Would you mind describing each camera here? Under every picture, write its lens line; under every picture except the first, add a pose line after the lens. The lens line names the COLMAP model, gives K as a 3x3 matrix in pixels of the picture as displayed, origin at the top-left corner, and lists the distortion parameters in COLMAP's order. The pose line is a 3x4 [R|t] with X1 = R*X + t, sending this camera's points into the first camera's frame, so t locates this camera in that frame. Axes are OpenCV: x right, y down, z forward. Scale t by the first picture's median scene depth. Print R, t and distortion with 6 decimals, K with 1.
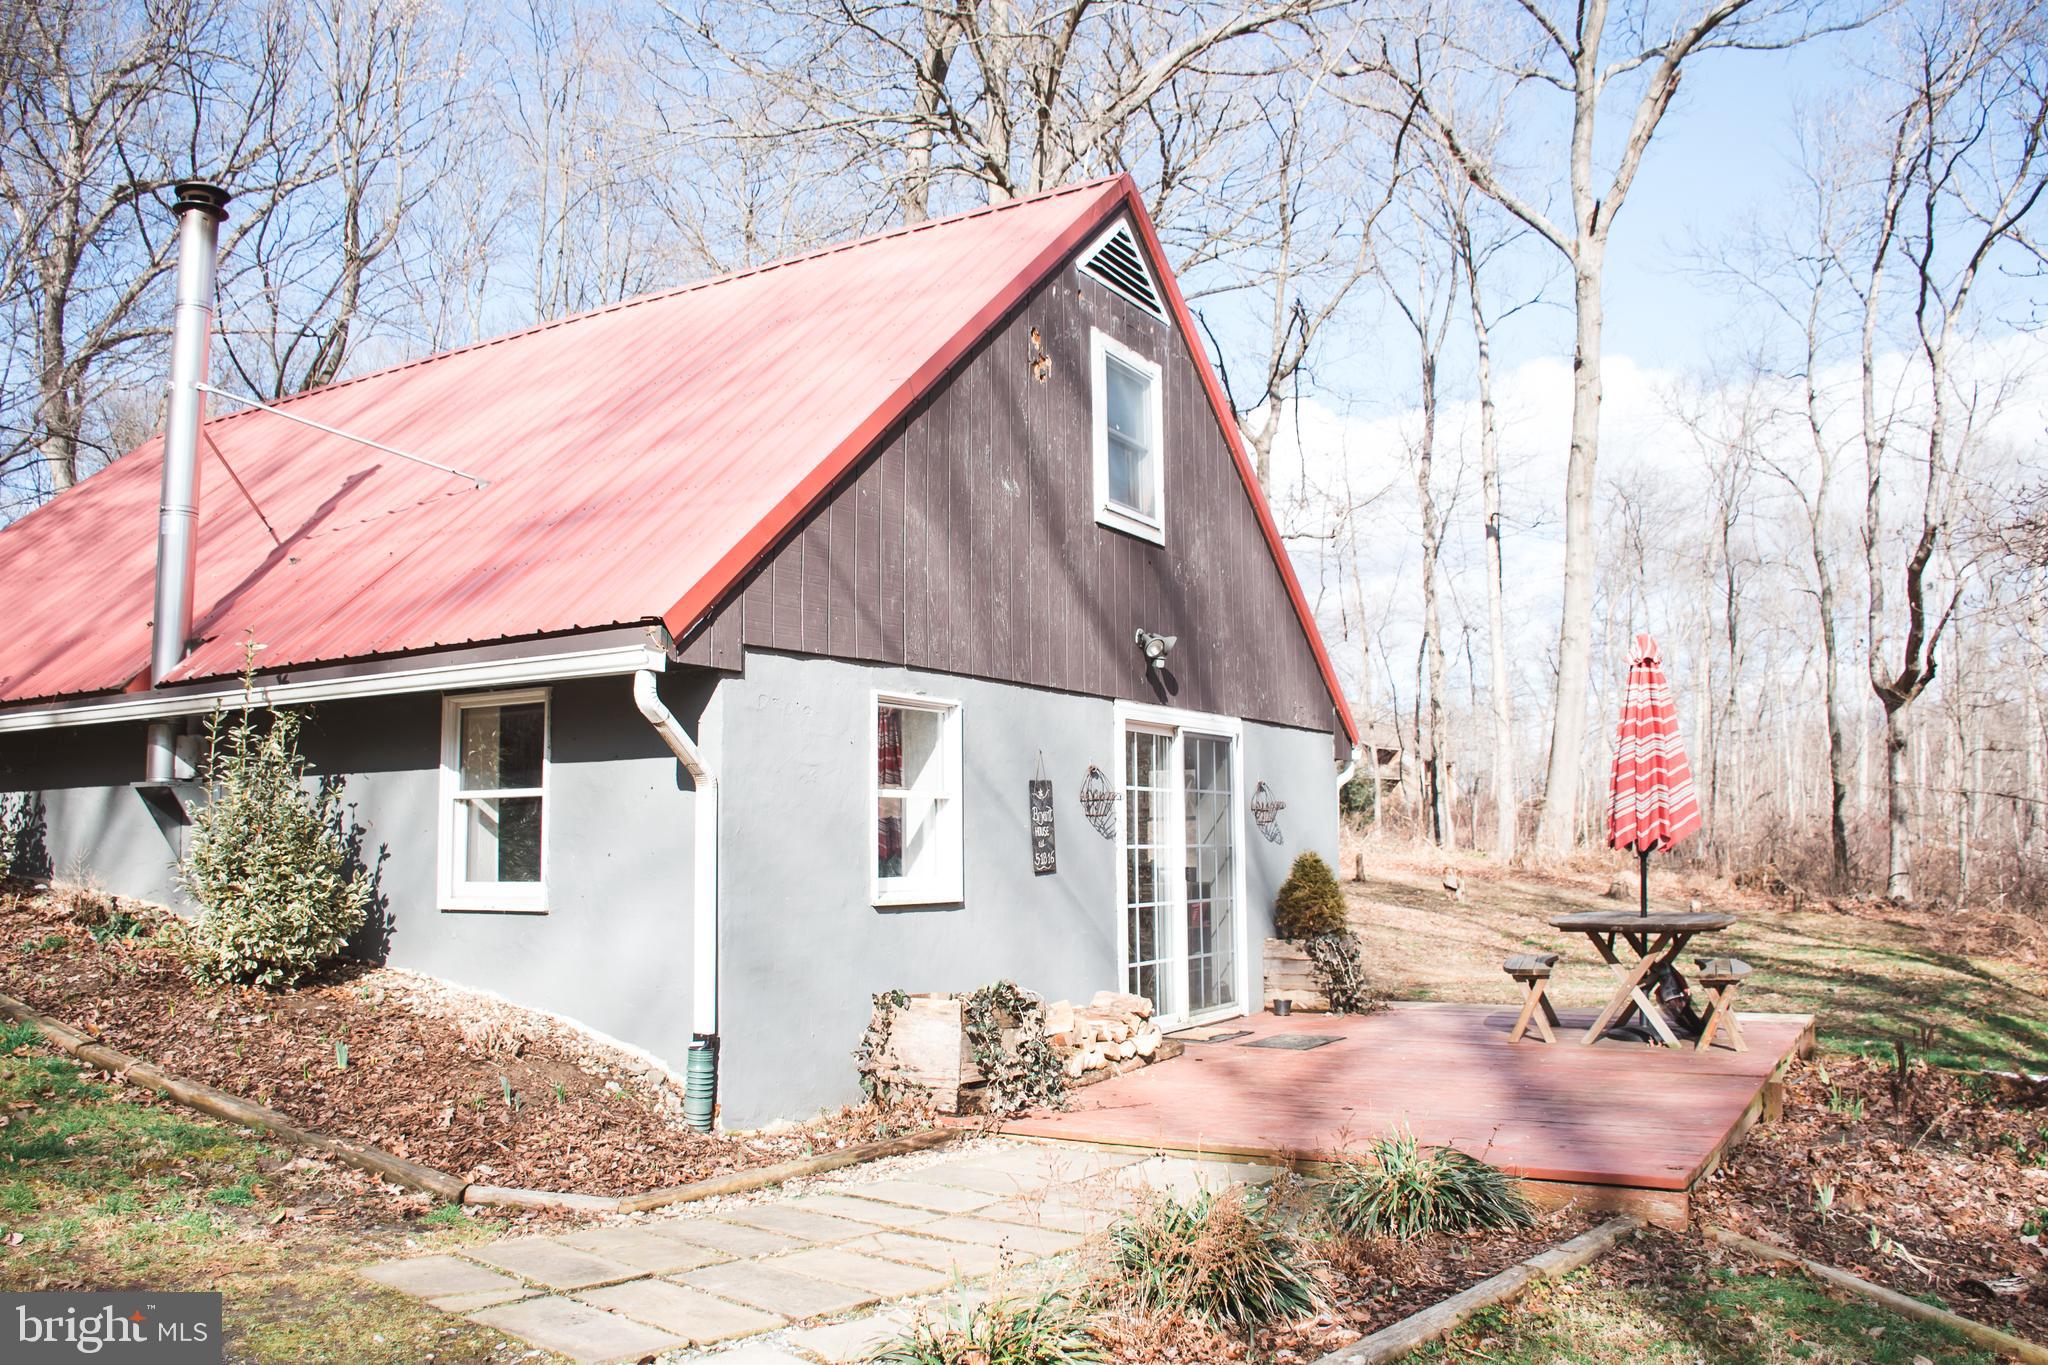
lens RADIAL K [[1592.3, 0, 1024.0], [0, 1592.3, 682.5], [0, 0, 1]] dist [-0.156337, 0.119288]
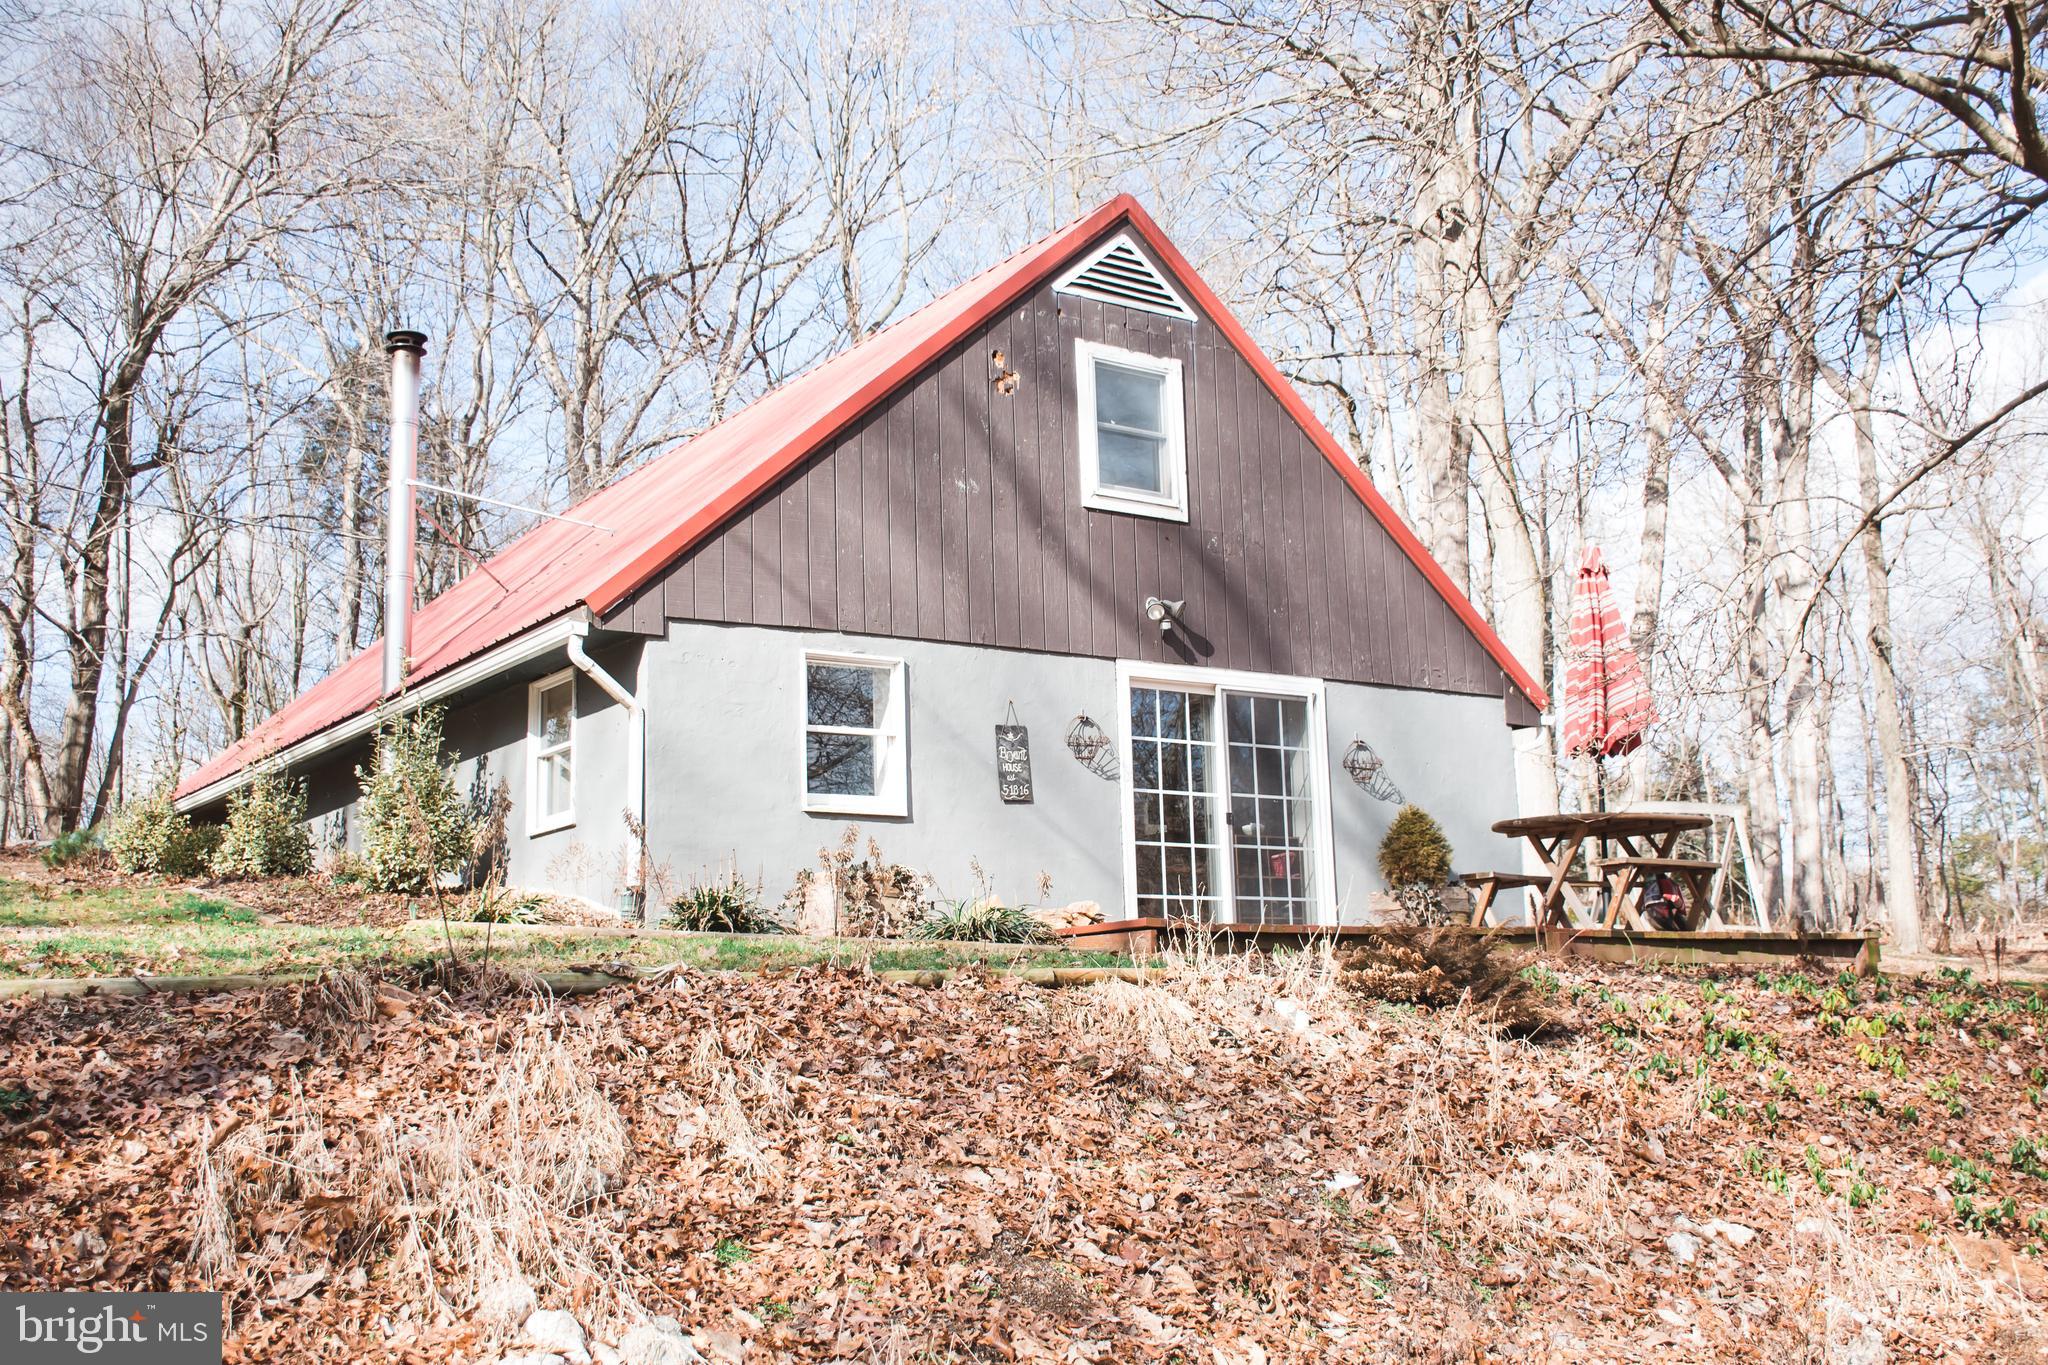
lens RADIAL K [[2192.7, 0, 1024.0], [0, 2192.7, 682.5], [0, 0, 1]] dist [0.001028, 0.000636]
pose [[0.909056, -0.090264, -0.406779, 0.651527], [0.063666, 0.994880, -0.078484, 0.150096], [0.411781, 0.045448, 0.910149, -0.466015]]
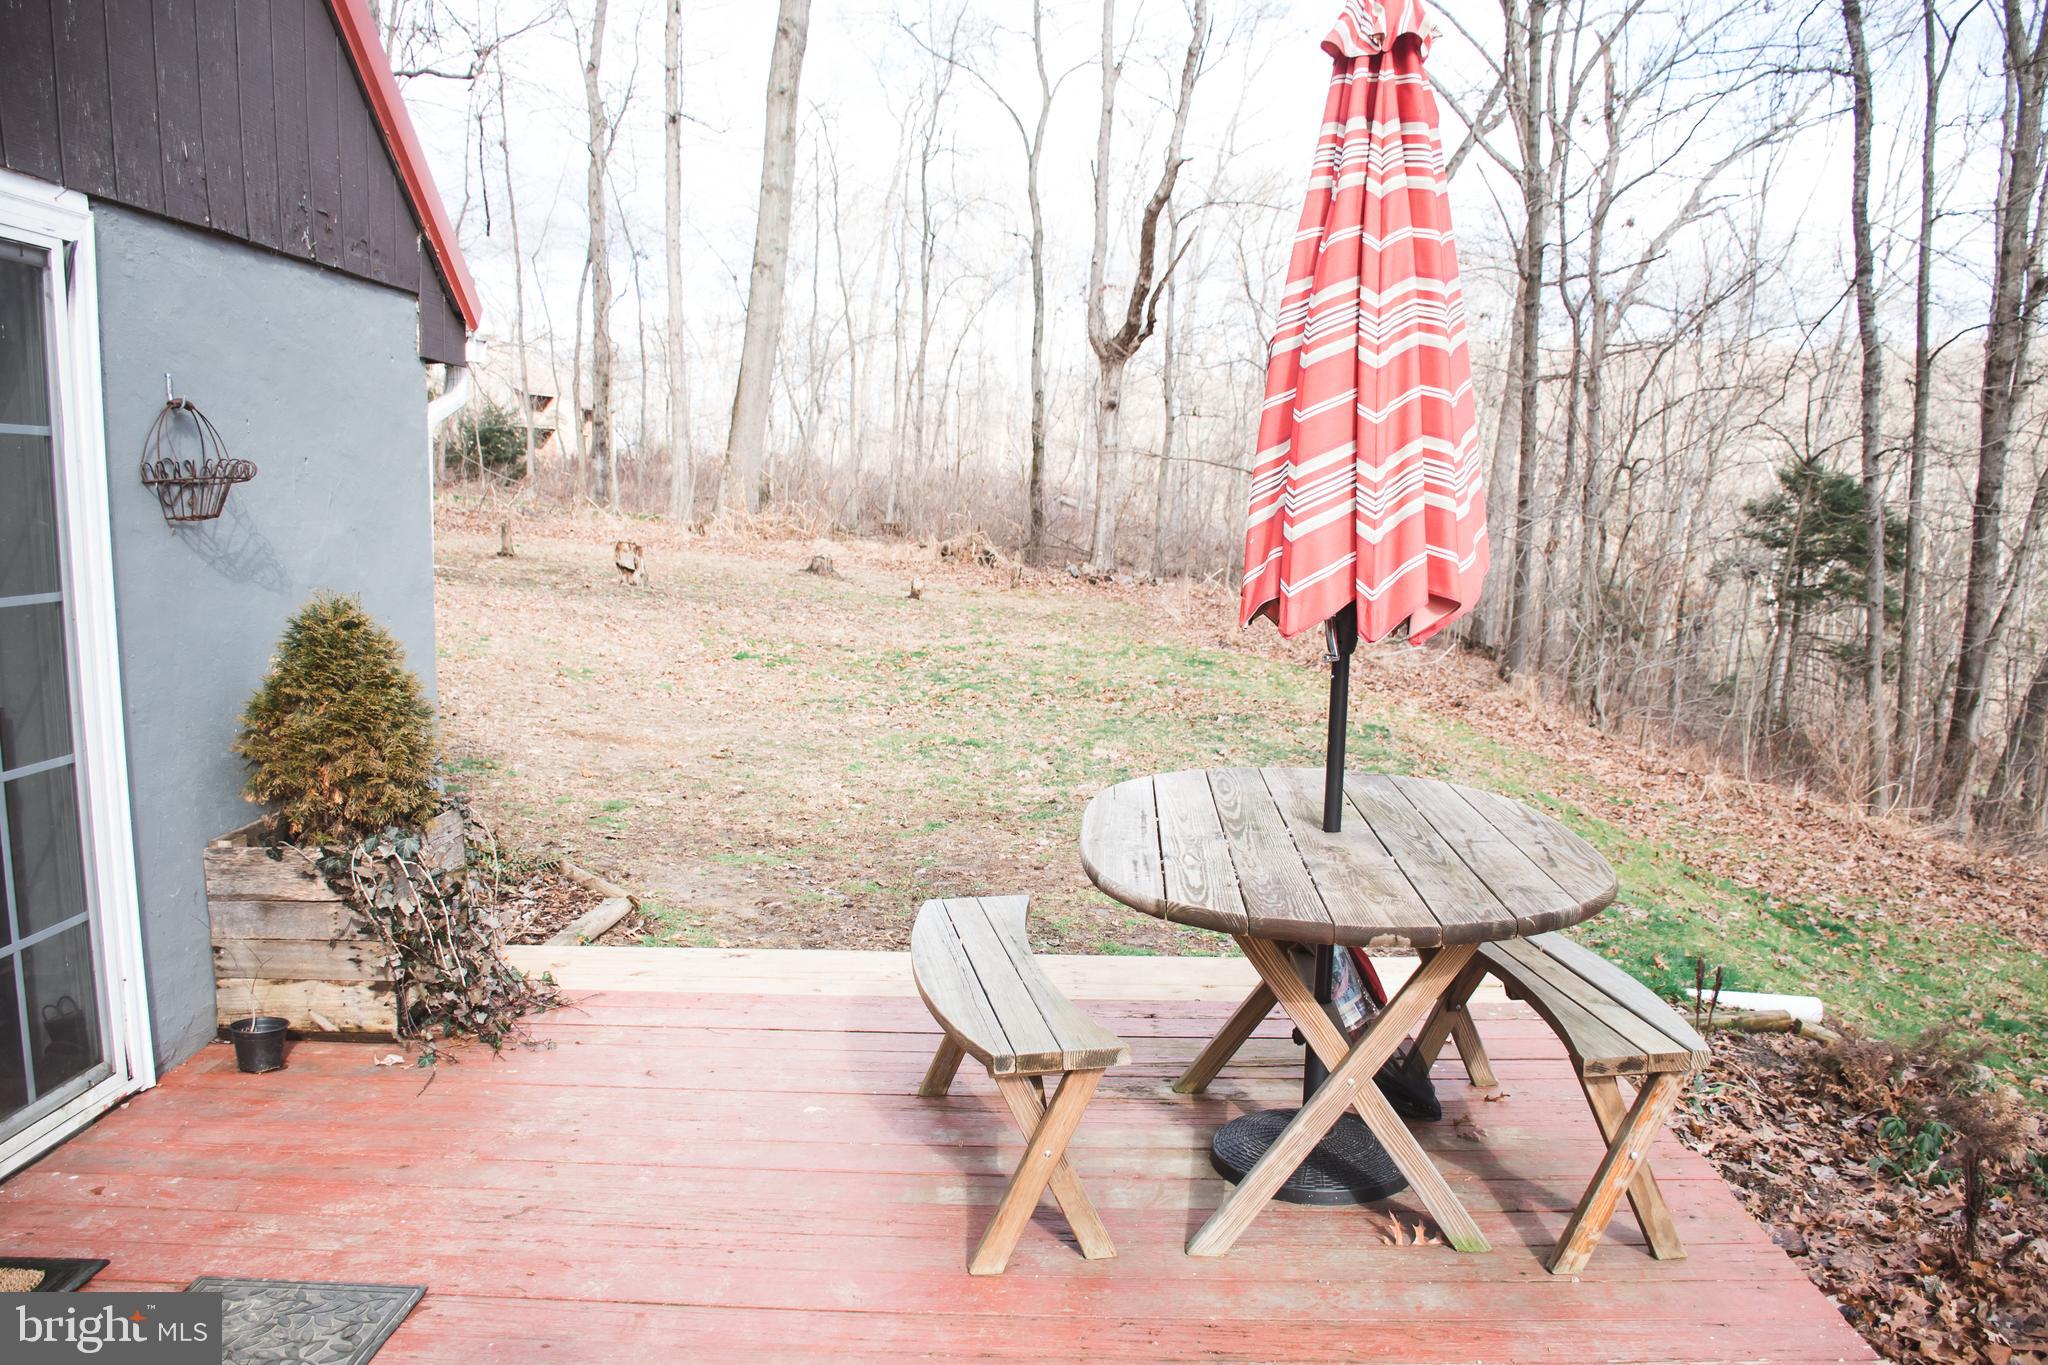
lens RADIAL K [[1592.3, 0, 1024.0], [0, 1592.3, 682.5], [0, 0, 1]] dist [-0.156337, 0.119288]
pose [[0.866505, -0.049813, 0.496677, 0.171611], [-0.060236, 0.977302, 0.203105, 0.053994], [-0.495521, -0.205909, 0.843837, 0.753911]]
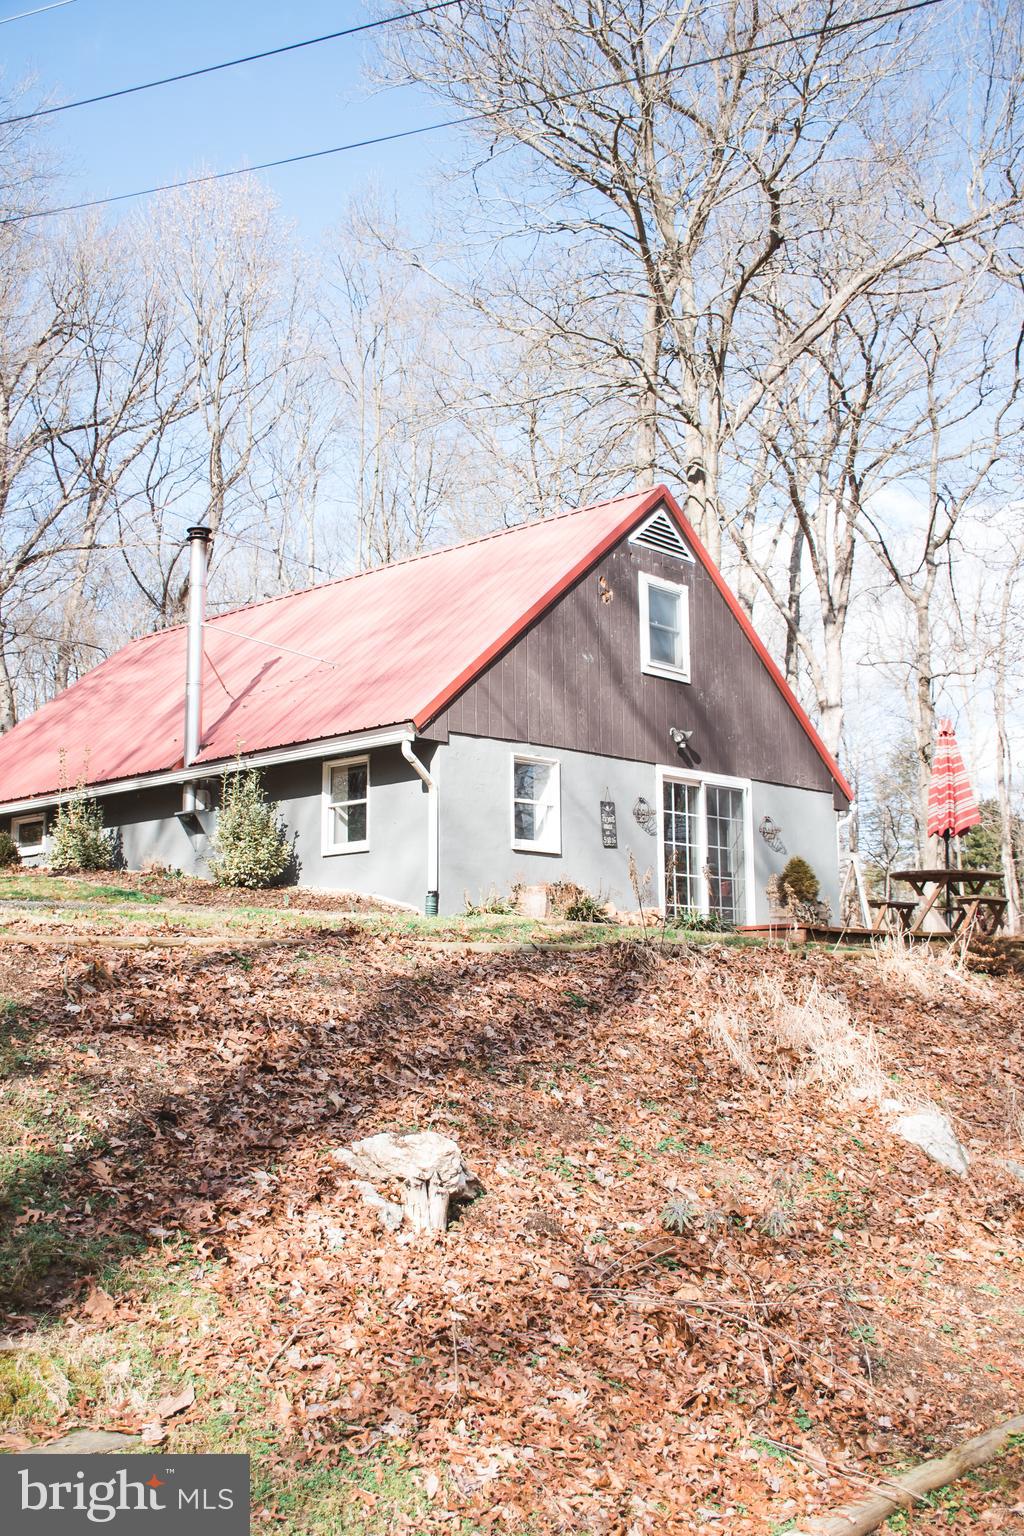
lens RADIAL K [[1585.9, 0, 512.0], [0, 1585.9, 768.0], [0, 0, 1]] dist [0.008972, 0.004764]
pose [[0.977424, -0.031004, -0.208998, 0.295876], [0.021776, 0.998690, -0.046312, 0.103207], [0.210160, 0.040715, 0.976819, -0.935295]]
